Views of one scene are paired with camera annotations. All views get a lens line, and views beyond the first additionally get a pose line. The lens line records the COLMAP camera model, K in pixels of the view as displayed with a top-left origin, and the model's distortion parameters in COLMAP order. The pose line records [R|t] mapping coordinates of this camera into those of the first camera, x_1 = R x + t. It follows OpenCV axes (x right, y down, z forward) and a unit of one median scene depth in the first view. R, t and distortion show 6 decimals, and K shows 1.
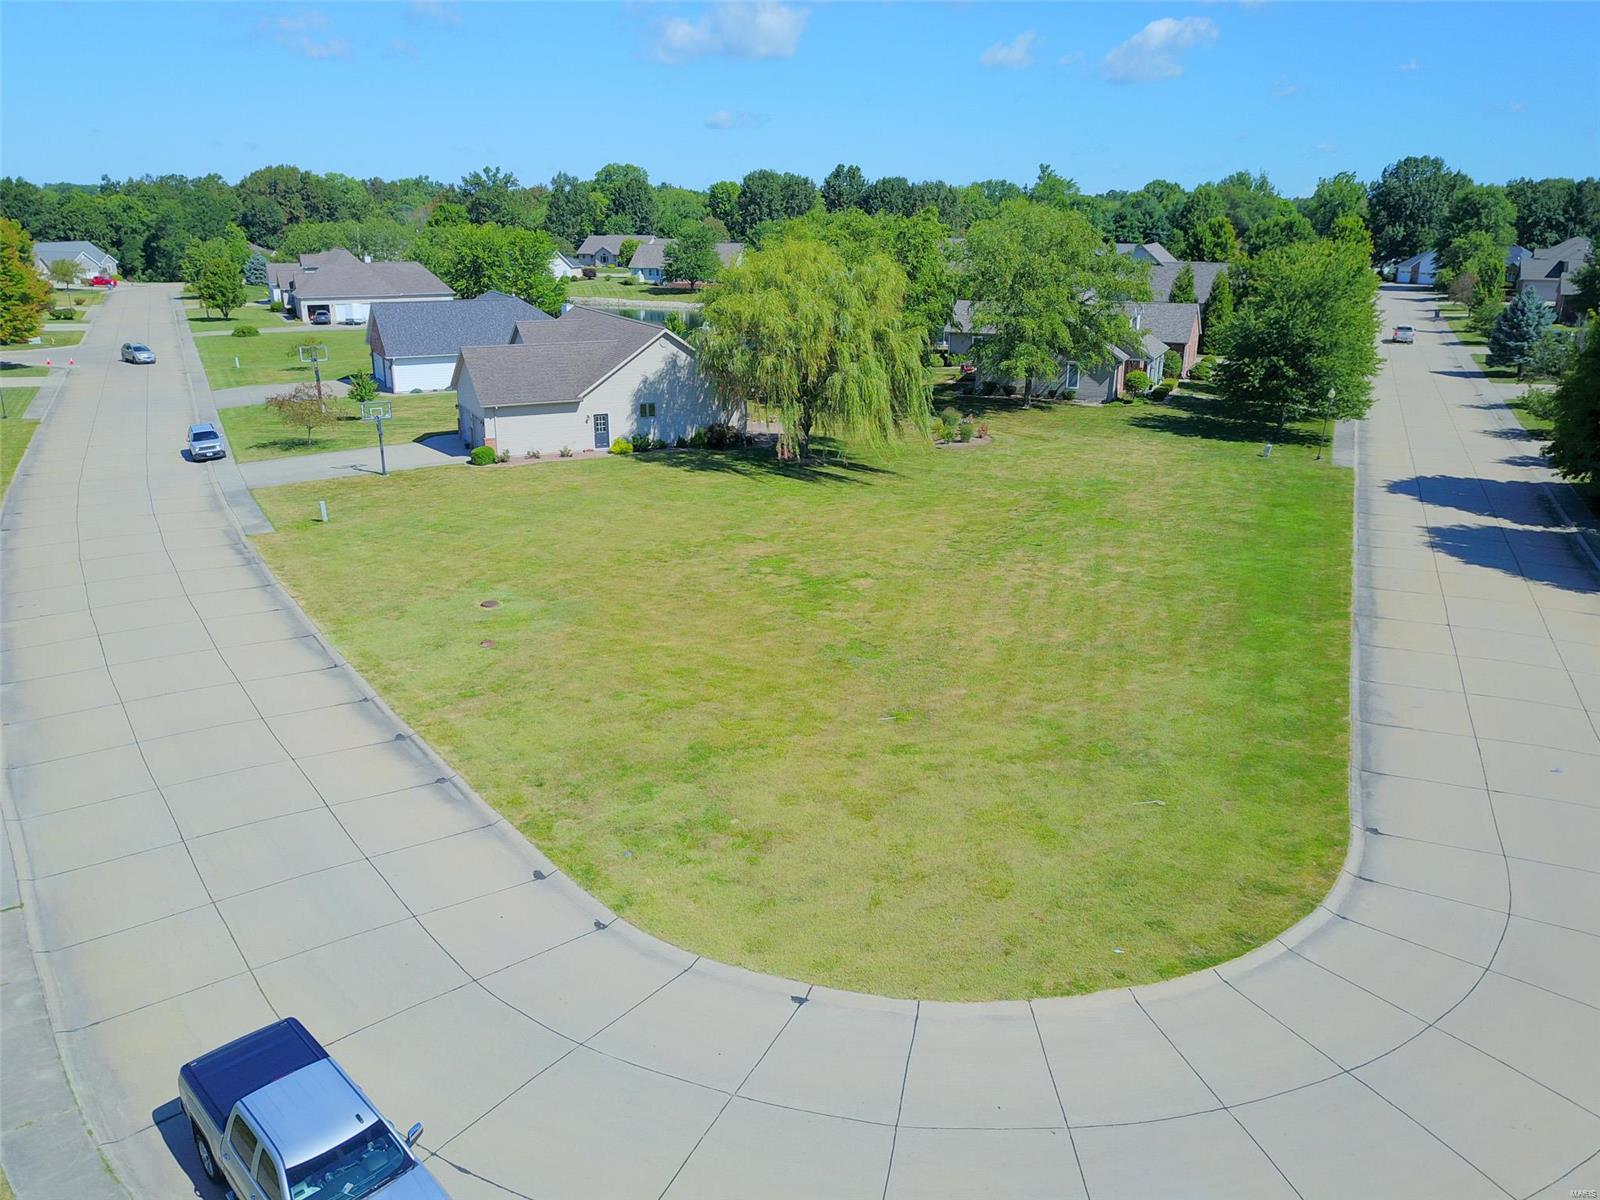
lens RADIAL K [[1224.2, 0, 800.1], [0, 1224.2, 593.2], [0, 0, 1]] dist [0.000830, 0.001479]
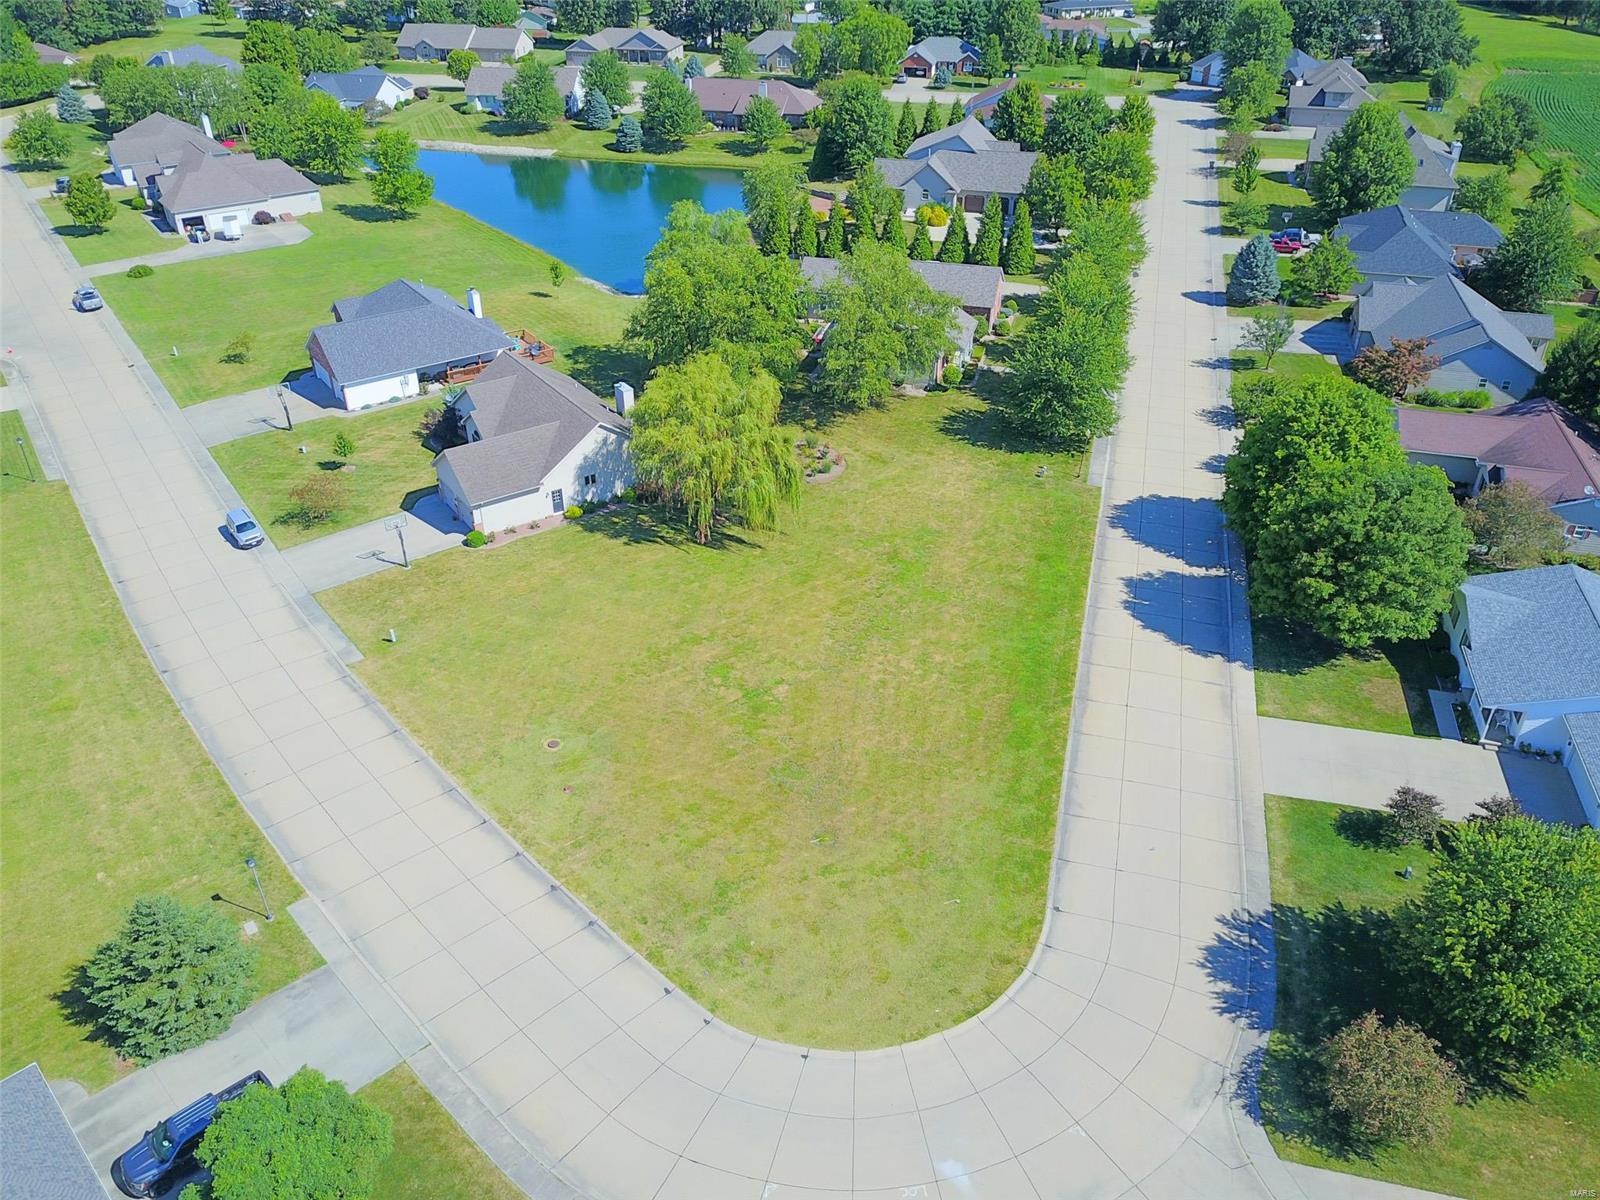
lens RADIAL K [[1224.2, 0, 800.1], [0, 1224.2, 593.2], [0, 0, 1]] dist [0.000830, 0.001479]
pose [[0.989249, -0.081515, 0.121418, -0.072088], [0.048225, 0.965637, 0.255381, -0.365841], [-0.138063, -0.246780, 0.959186, -0.335538]]
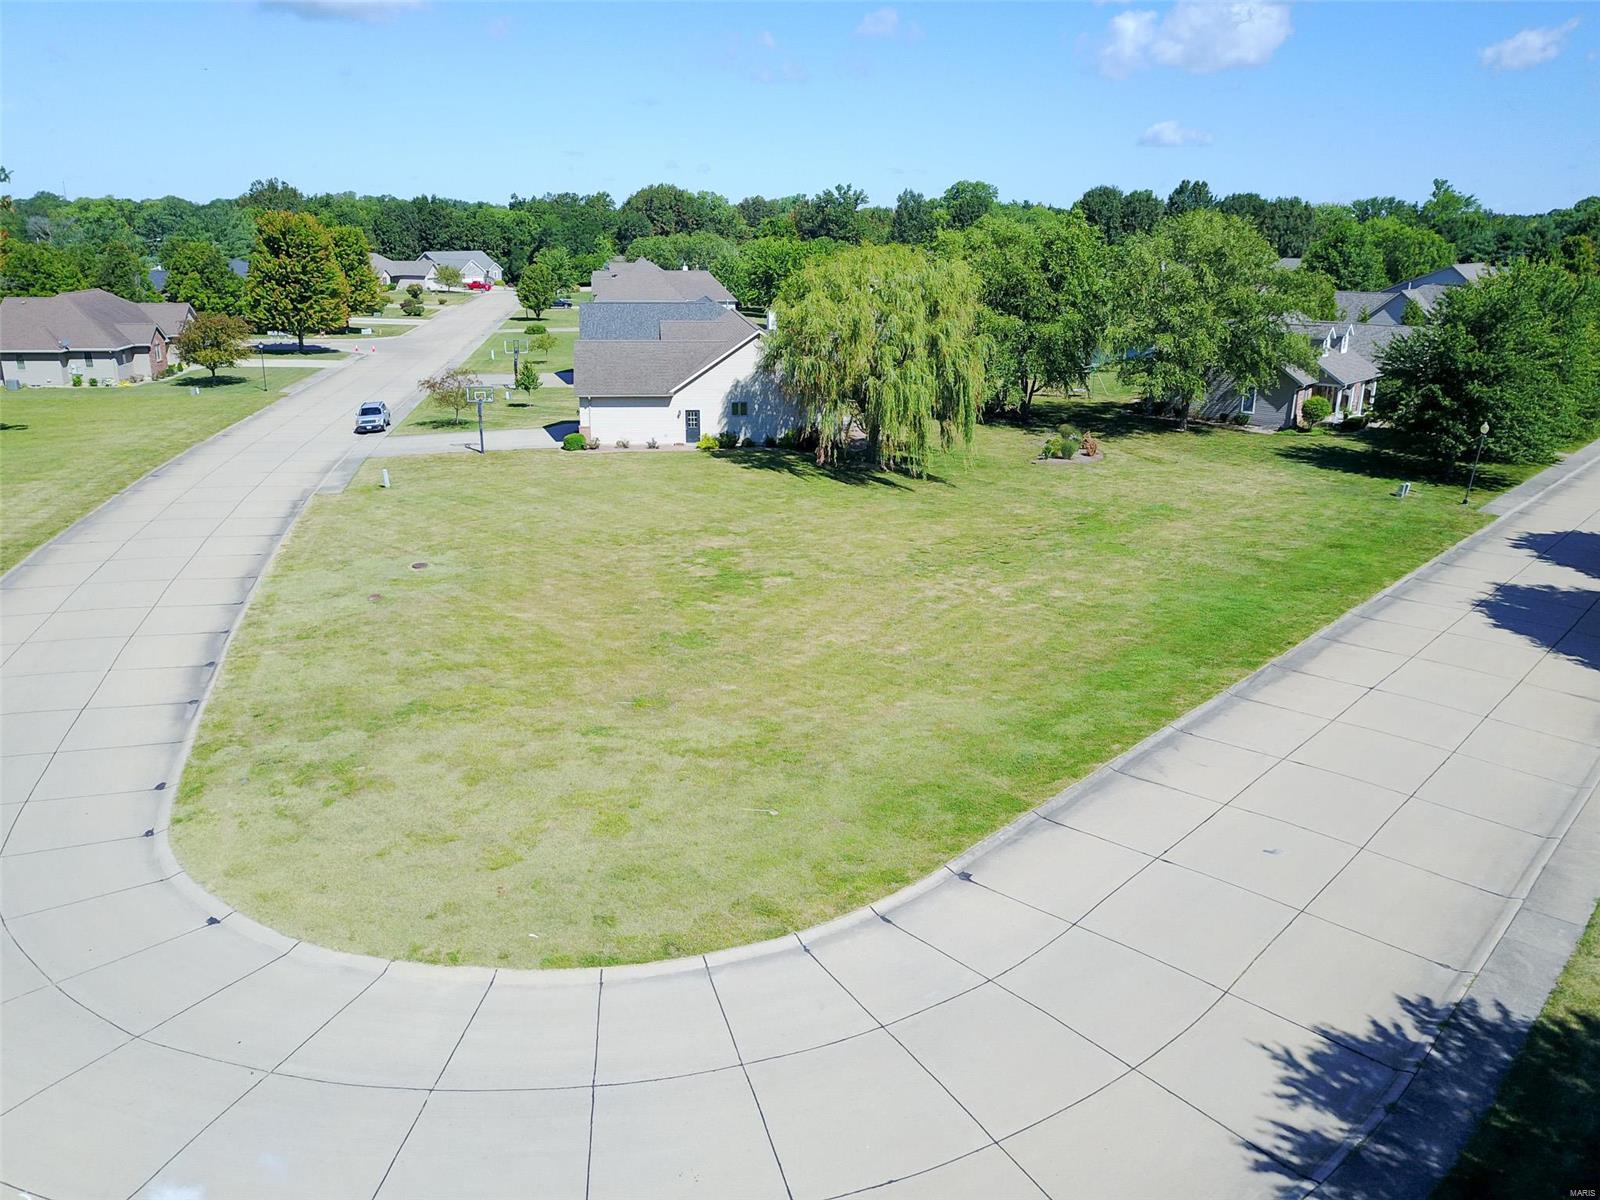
lens RADIAL K [[1224.2, 0, 800.1], [0, 1224.2, 593.2], [0, 0, 1]] dist [0.000830, 0.001479]
pose [[0.950069, 0.094278, -0.297458, 0.249451], [-0.098823, 0.995105, -0.000245, -0.000206], [0.295979, 0.029628, 0.954735, 0.041759]]
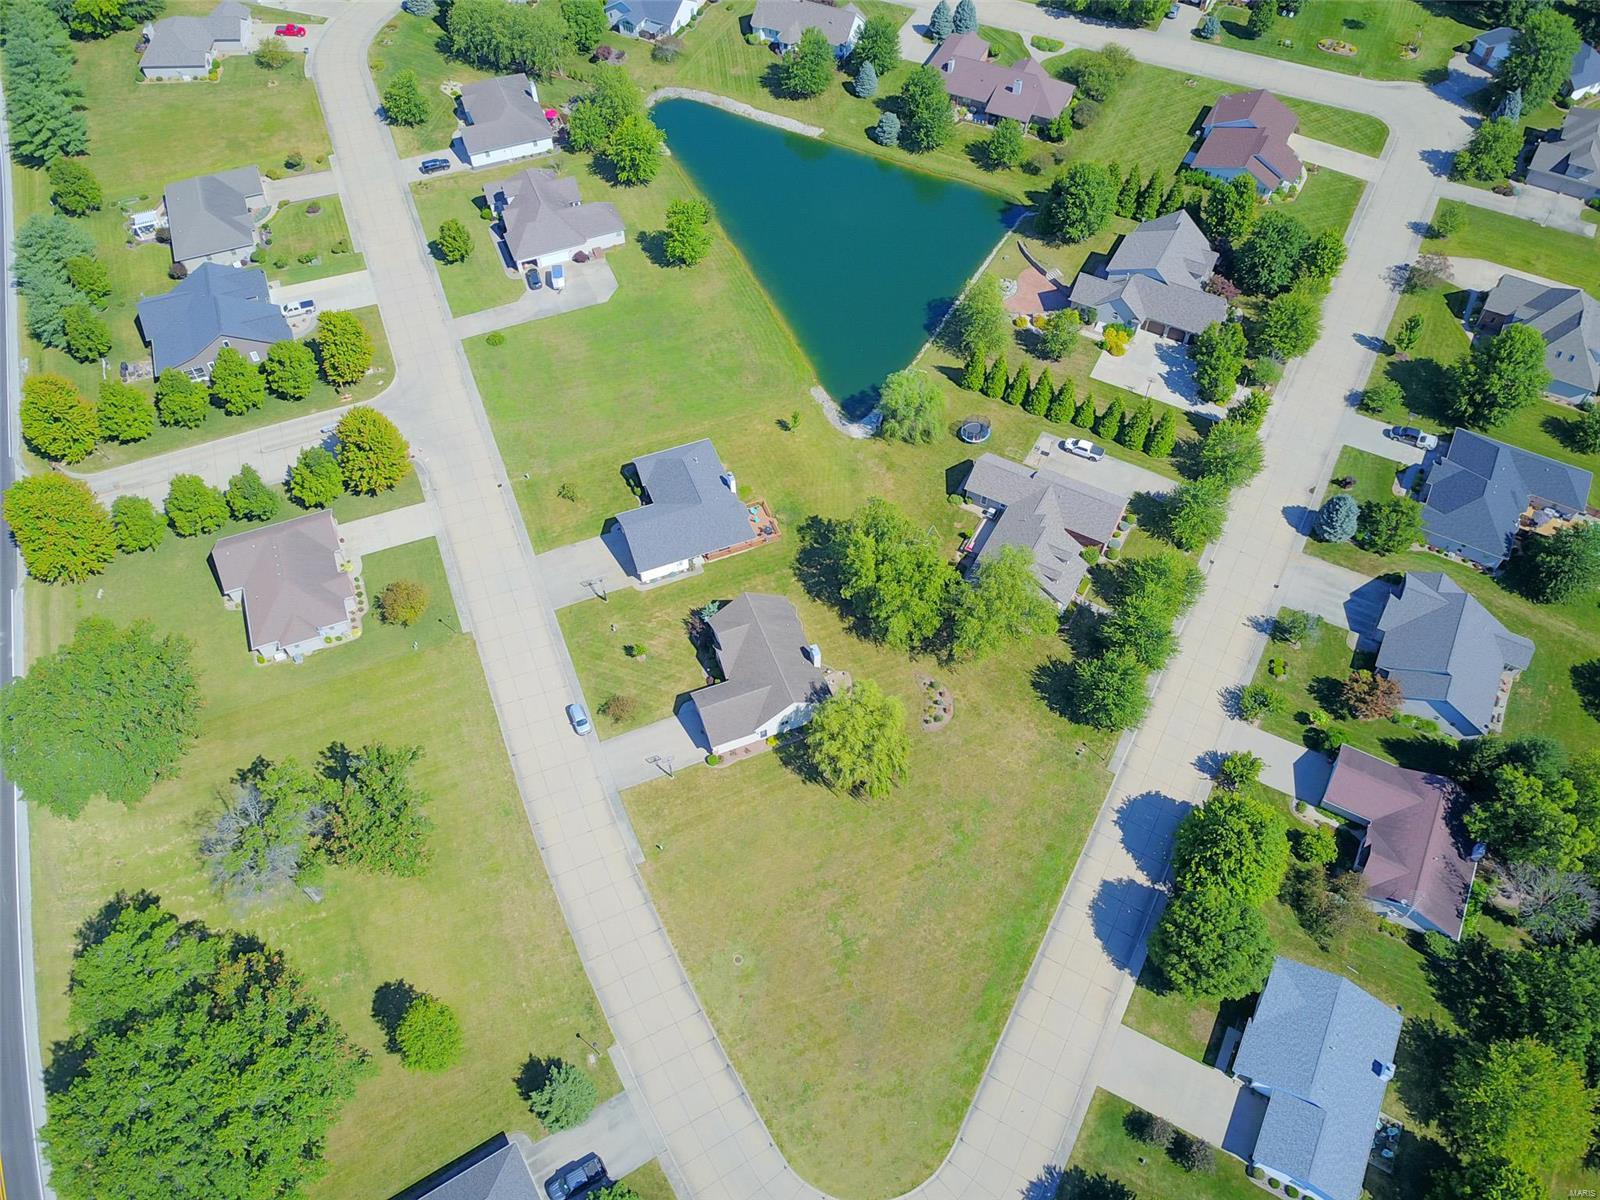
lens RADIAL K [[1224.2, 0, 800.1], [0, 1224.2, 593.2], [0, 0, 1]] dist [0.000830, 0.001479]
pose [[0.995940, 0.068655, -0.058228, 0.009248], [-0.021006, 0.806199, 0.591271, -1.618722], [0.087537, -0.587647, 0.804368, -0.576638]]
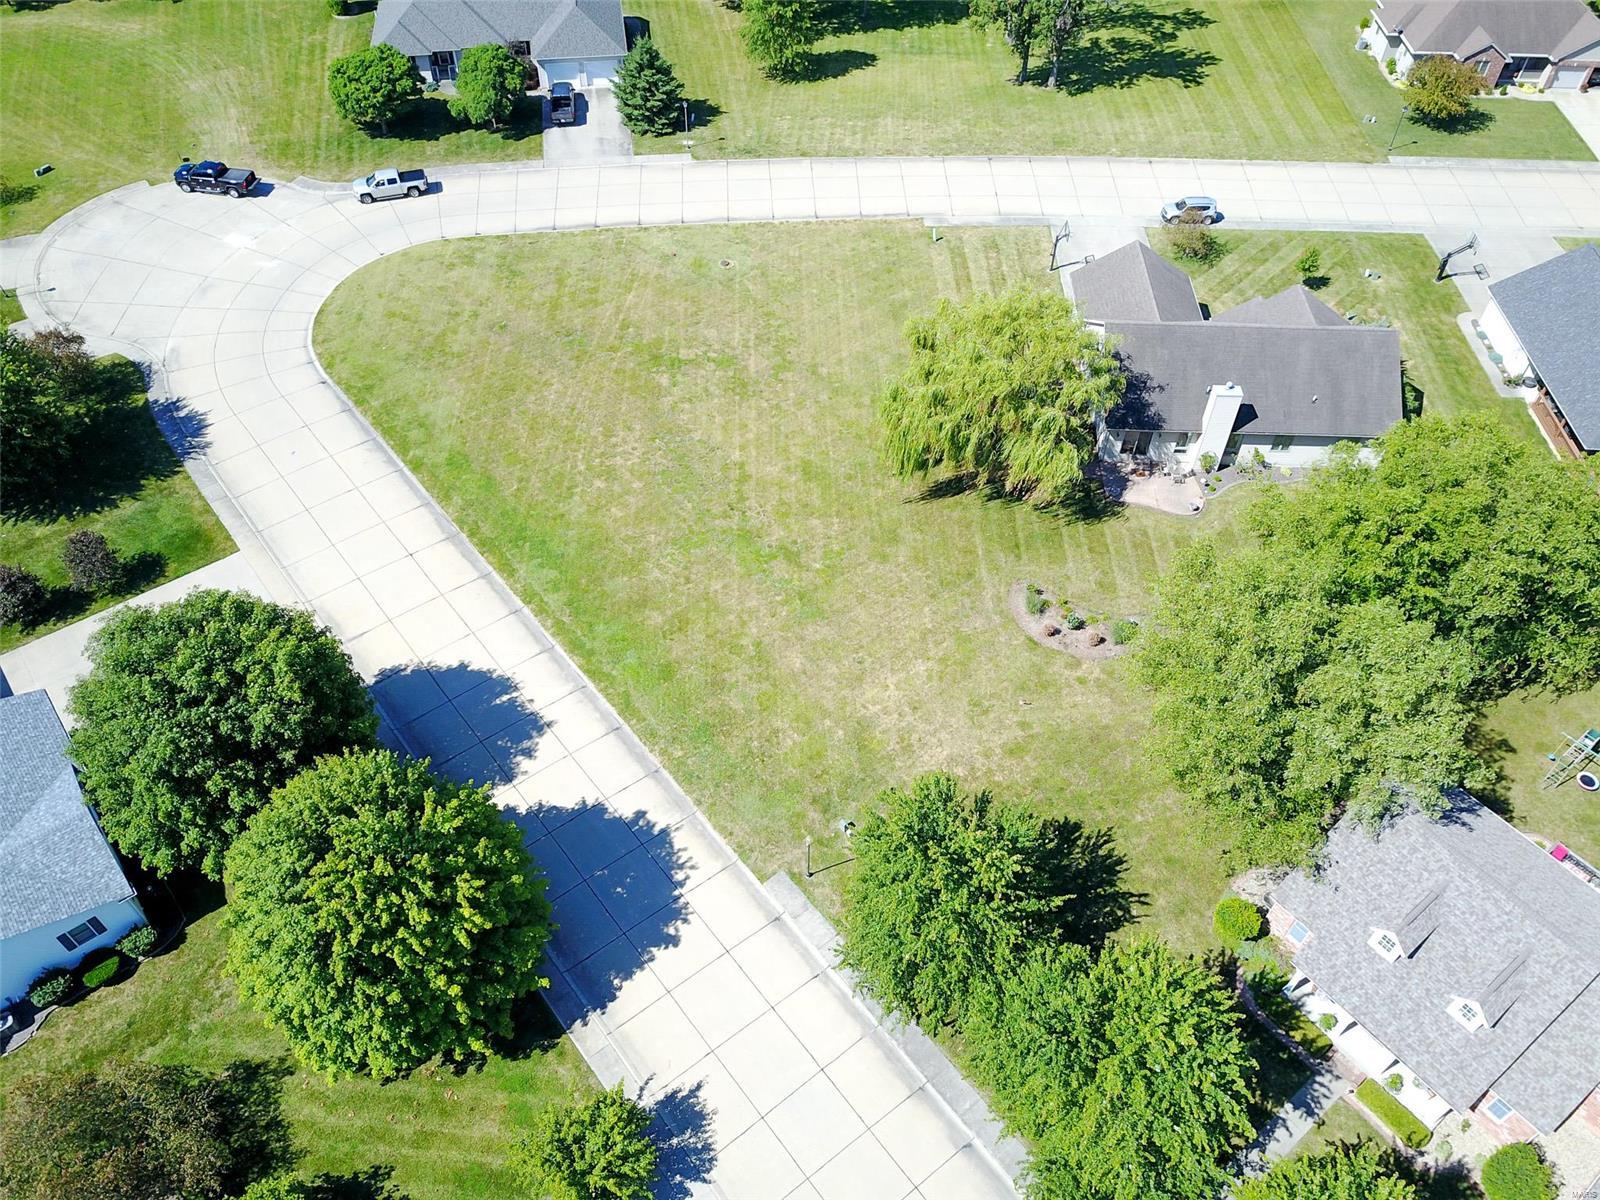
lens RADIAL K [[1224.2, 0, 800.1], [0, 1224.2, 593.2], [0, 0, 1]] dist [0.000830, 0.001479]
pose [[-0.468579, 0.648174, -0.600254, 0.812014], [-0.282995, 0.533526, 0.797034, -0.869428], [0.836868, 0.543342, -0.066569, 0.983098]]
